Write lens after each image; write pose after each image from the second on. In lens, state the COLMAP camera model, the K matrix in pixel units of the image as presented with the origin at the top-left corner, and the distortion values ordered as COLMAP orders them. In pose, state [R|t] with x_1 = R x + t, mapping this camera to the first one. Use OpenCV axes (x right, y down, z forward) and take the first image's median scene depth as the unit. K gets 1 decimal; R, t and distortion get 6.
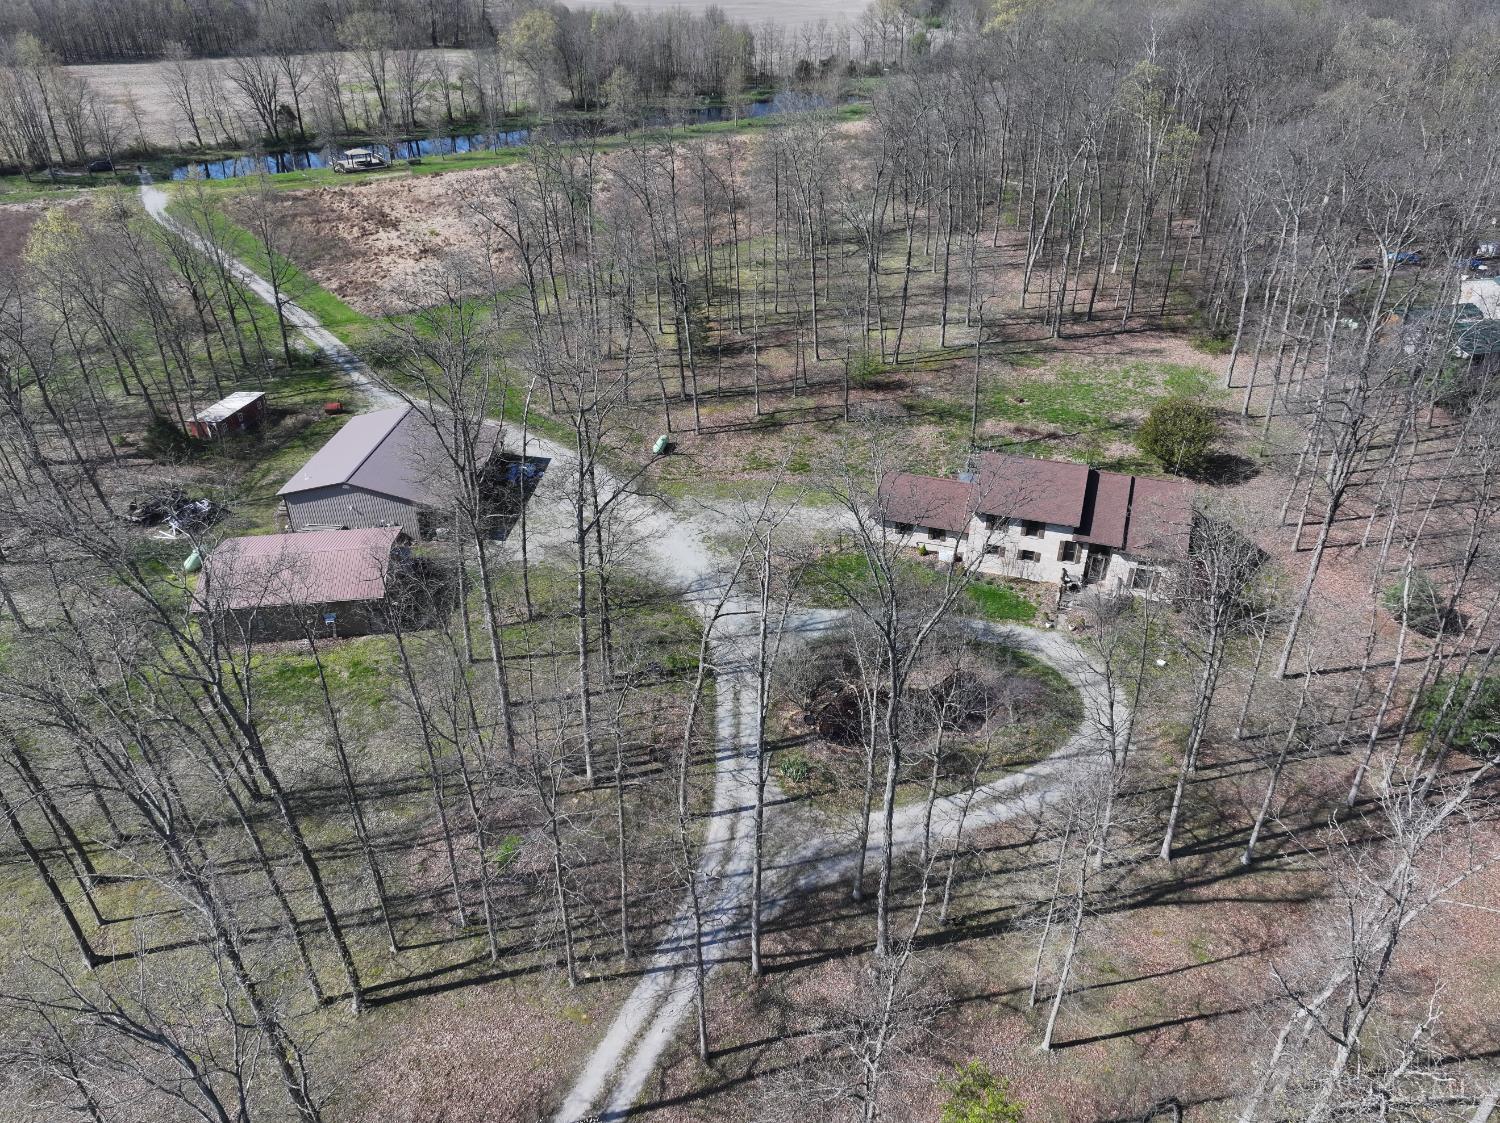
lens RADIAL K [[1022.0, 0, 747.8], [0, 1022.0, 549.1], [0, 0, 1]] dist [0.016958, 0.004691]
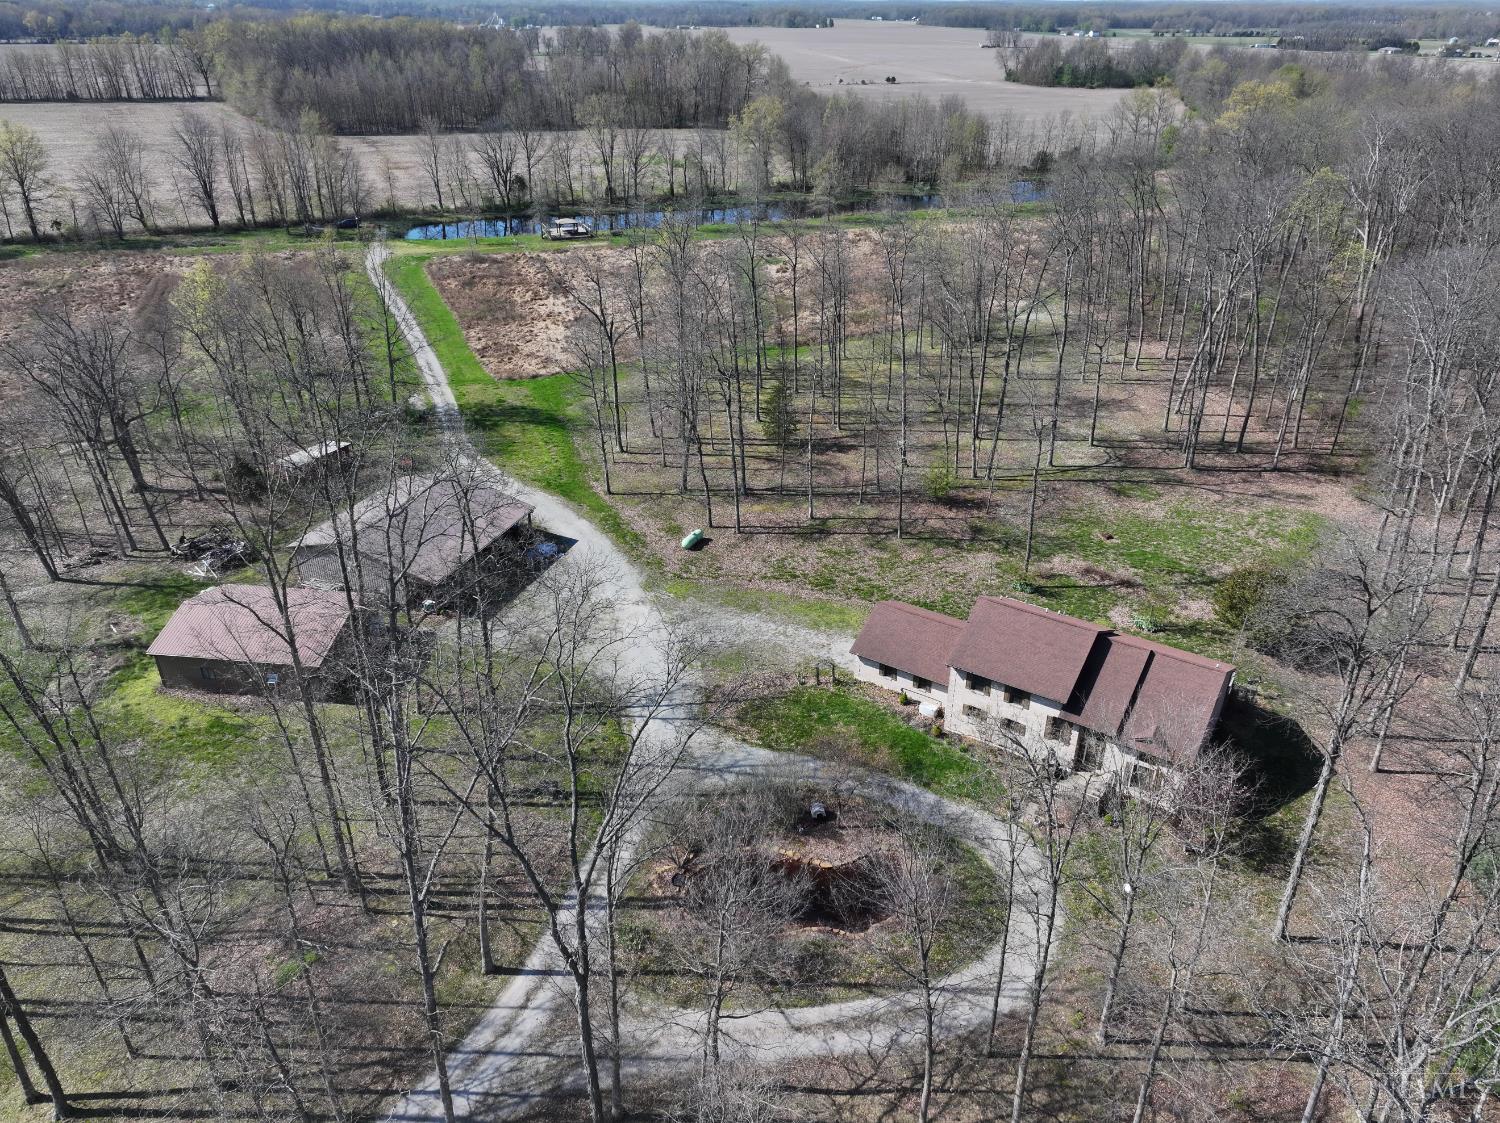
lens RADIAL K [[1026.4, 0, 754.5], [0, 1026.4, 561.7], [0, 0, 1]] dist [0.006846, 0.004135]
pose [[0.967548, 0.124314, -0.219994, 0.159732], [-0.136927, 0.989648, -0.042985, -0.042340], [0.212373, 0.071714, 0.974554, 0.074215]]
